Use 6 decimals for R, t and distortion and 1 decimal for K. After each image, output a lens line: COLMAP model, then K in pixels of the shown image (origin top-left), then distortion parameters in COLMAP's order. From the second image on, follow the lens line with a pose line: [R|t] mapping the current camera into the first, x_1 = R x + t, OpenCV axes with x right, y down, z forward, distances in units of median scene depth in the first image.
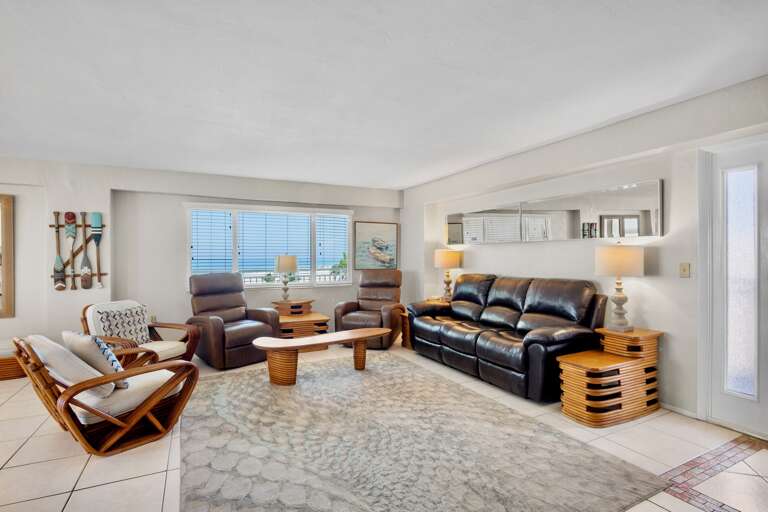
lens RADIAL K [[384.7, 0, 386.8], [0, 384.7, 253.3], [0, 0, 1]] dist [-0.028675, -0.000508]
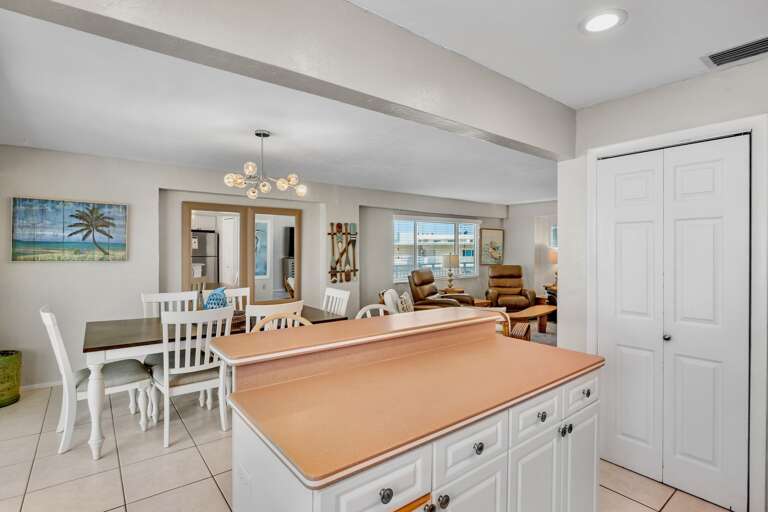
lens RADIAL K [[384.7, 0, 386.8], [0, 384.7, 253.3], [0, 0, 1]] dist [-0.028675, -0.000508]
pose [[0.982611, -0.001823, 0.185667, -0.893309], [-0.000730, 0.999906, 0.013679, -0.021907], [-0.185674, -0.013577, 0.982518, -0.332729]]
